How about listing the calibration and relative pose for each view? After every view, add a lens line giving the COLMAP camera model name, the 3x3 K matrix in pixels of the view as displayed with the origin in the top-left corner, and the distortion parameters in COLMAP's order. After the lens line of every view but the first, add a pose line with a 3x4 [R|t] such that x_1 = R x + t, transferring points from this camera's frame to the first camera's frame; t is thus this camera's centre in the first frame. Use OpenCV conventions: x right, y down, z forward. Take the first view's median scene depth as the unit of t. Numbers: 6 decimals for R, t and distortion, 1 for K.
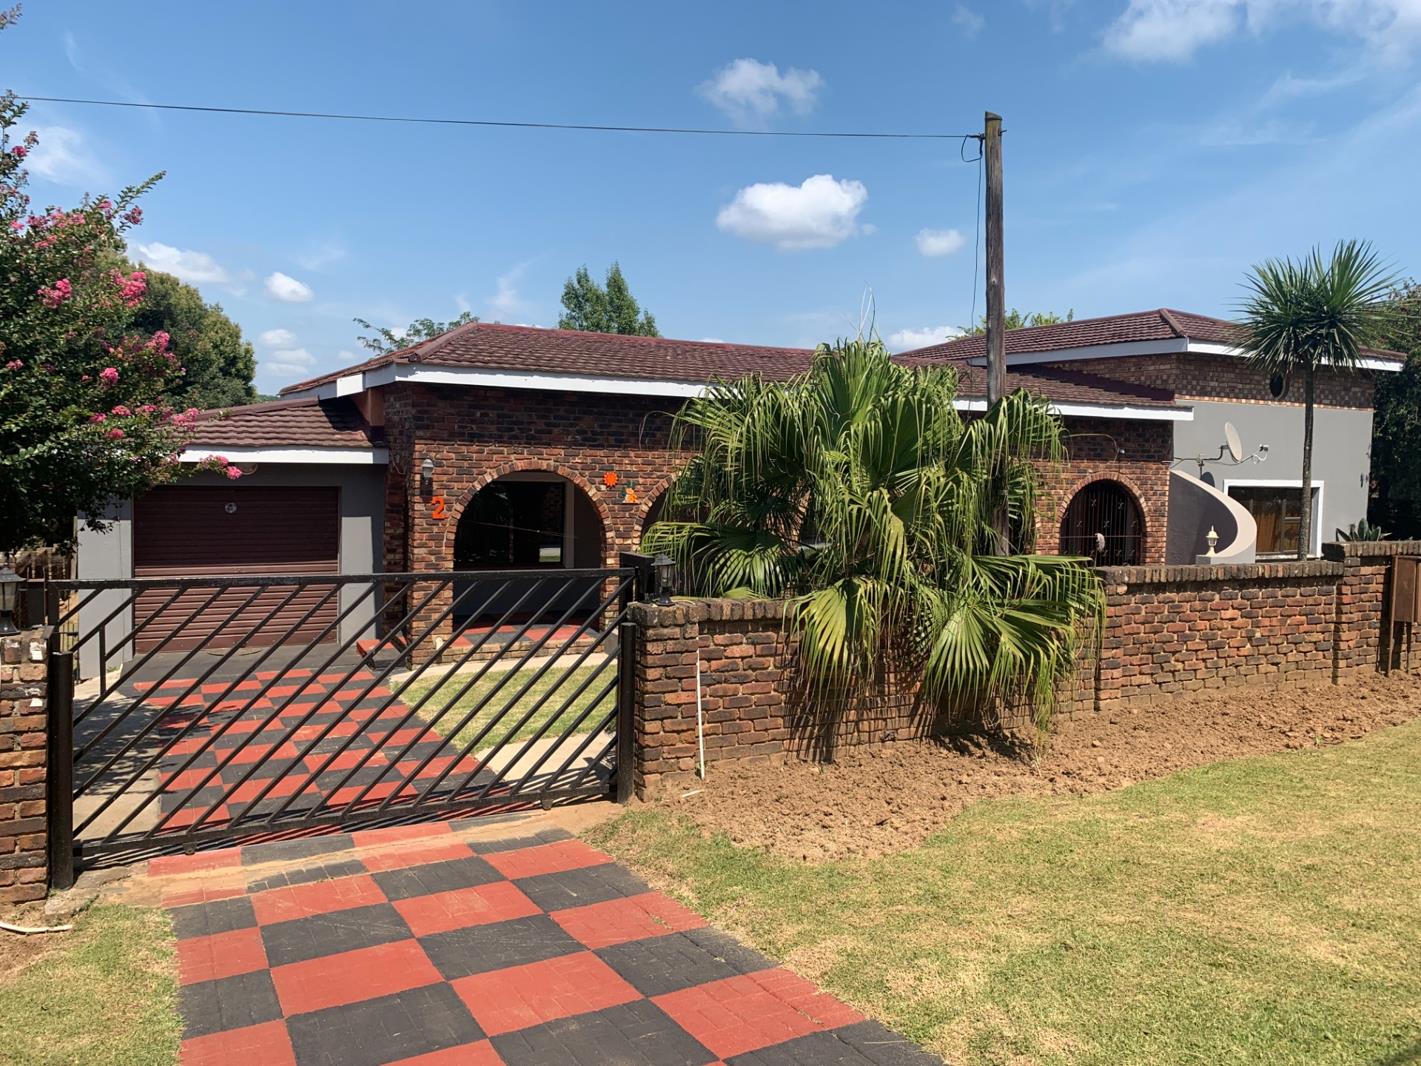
lens RADIAL K [[1051.9, 0, 708.9], [0, 1051.9, 525.2], [0, 0, 1]] dist [-0.056045, -0.001471]
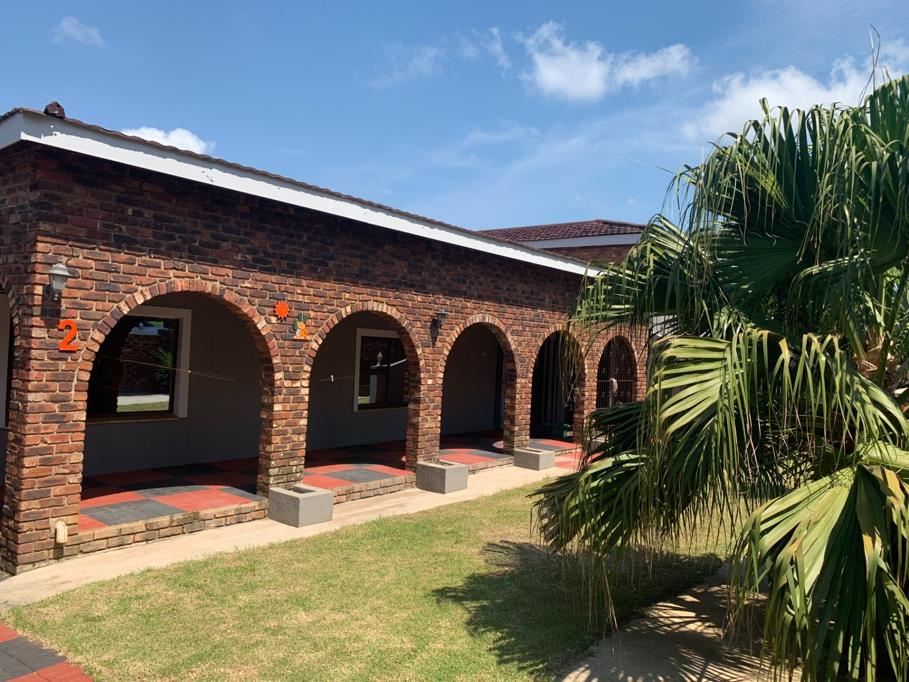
lens RADIAL K [[672.9, 0, 455.5], [0, 672.9, 347.2], [0, 0, 1]] dist [-0.056045, -0.001471]
pose [[0.886977, 0.019315, 0.461409, -0.223016], [0.006349, 0.998521, -0.054003, 0.016438], [-0.461769, 0.050829, 0.885543, 0.468131]]
